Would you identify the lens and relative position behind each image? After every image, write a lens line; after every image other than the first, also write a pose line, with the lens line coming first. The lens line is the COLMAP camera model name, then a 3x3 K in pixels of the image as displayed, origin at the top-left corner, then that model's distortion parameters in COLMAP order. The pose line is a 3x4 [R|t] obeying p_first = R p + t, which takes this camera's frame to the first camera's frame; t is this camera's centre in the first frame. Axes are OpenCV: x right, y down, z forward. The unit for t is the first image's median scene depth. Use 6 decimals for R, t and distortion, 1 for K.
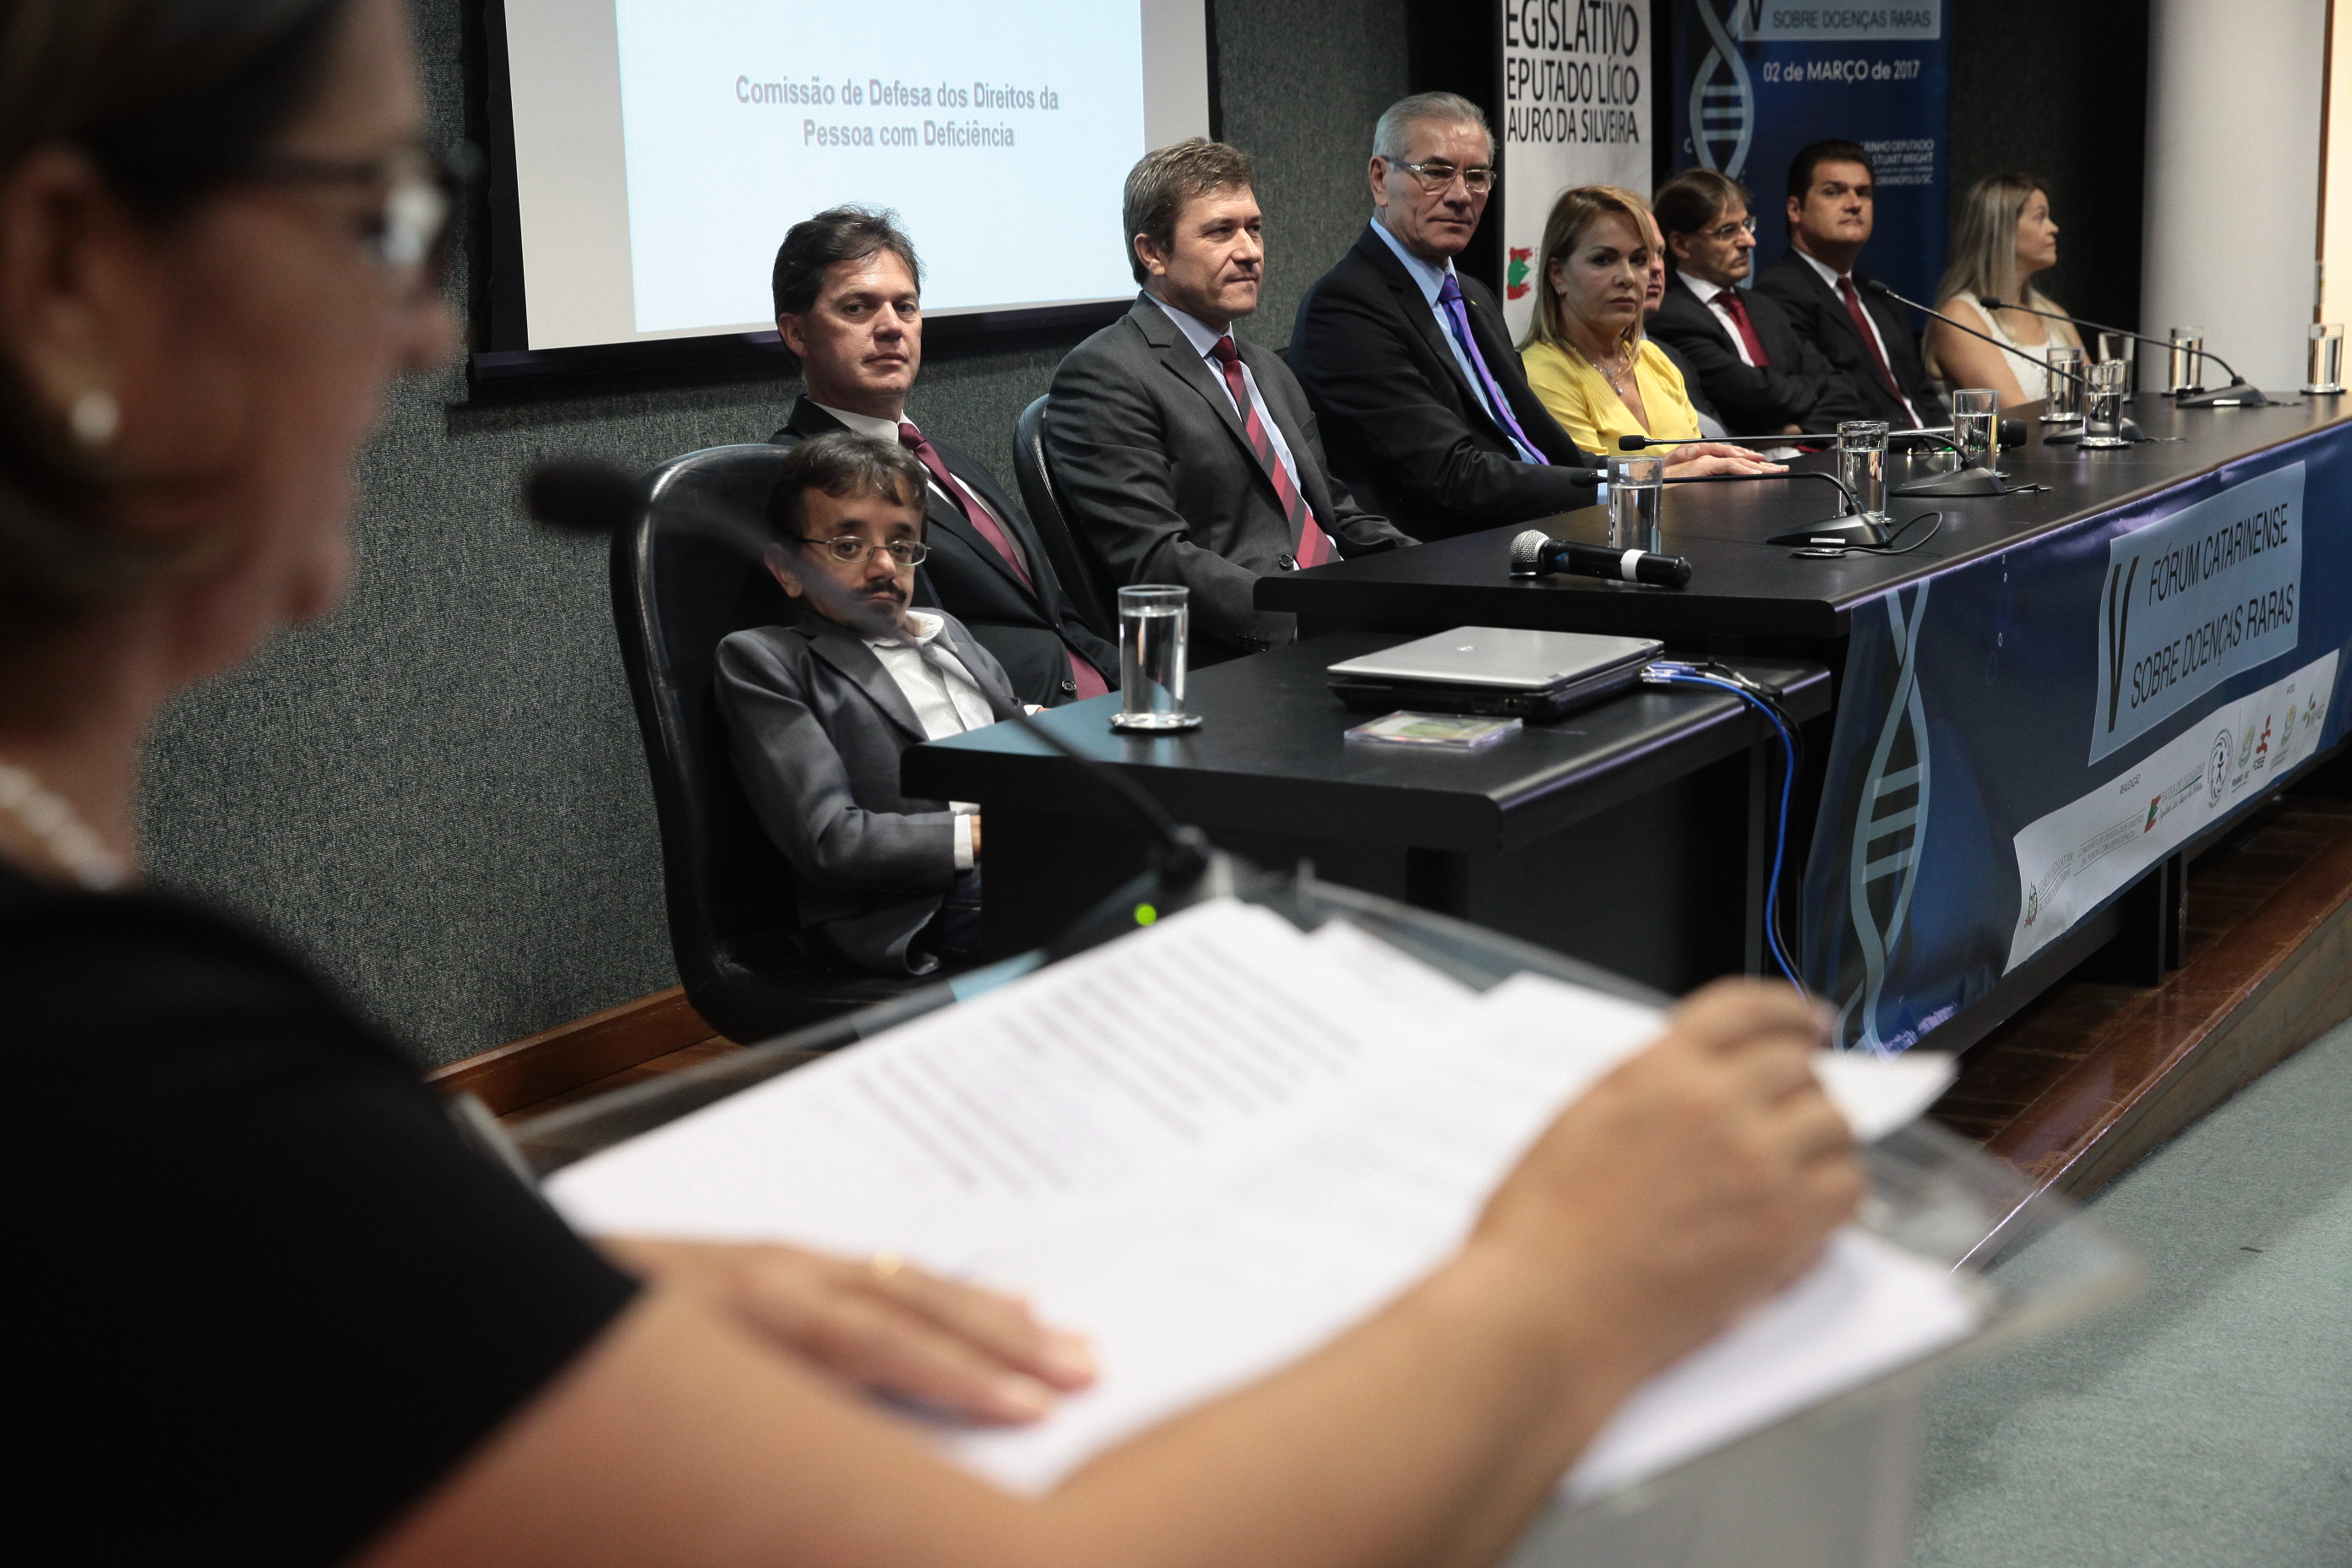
lens RADIAL K [[3397.1, 0, 1176.0], [0, 3397.1, 784.0], [0, 0, 1]] dist [0.106590, 0.055368]
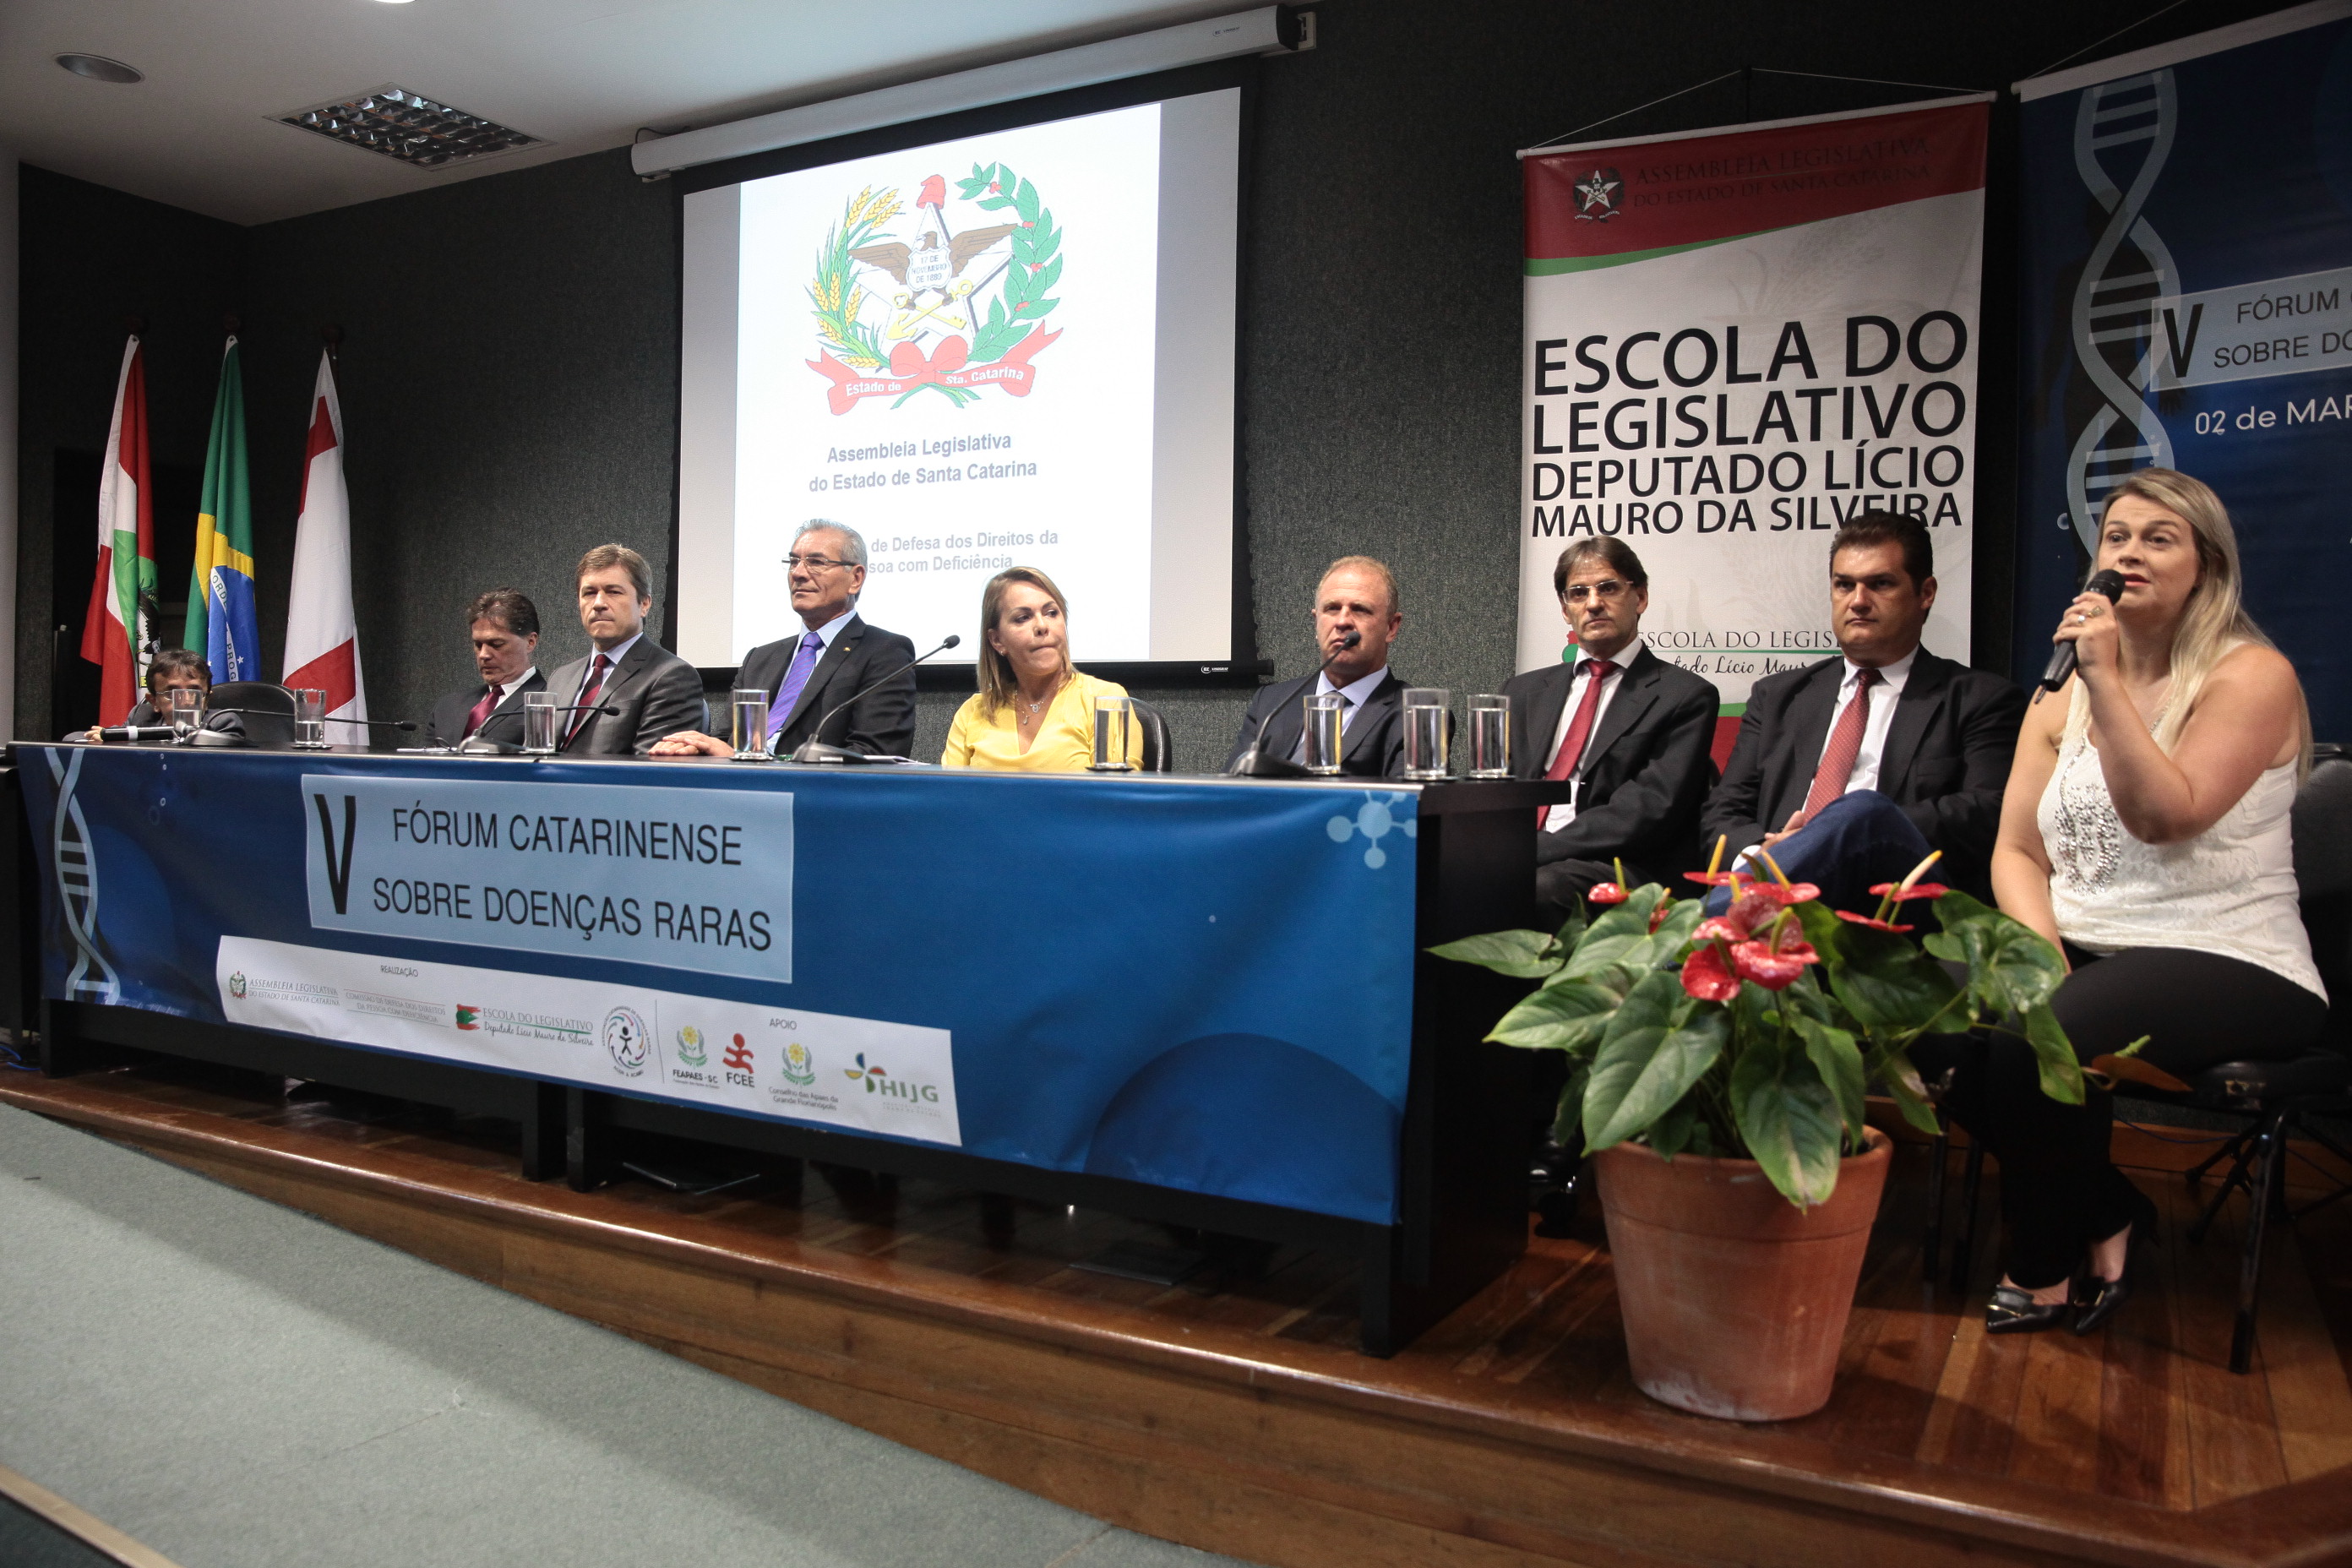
lens RADIAL K [[1748.9, 0, 1169.4], [0, 1748.9, 790.3], [0, 0, 1]] dist [-0.094297, 0.093836]
pose [[-0.001092, 0.054704, -0.998502, 0.845998], [-0.187654, 0.980753, 0.053937, -0.145684], [0.982235, 0.187431, 0.009194, 1.130494]]
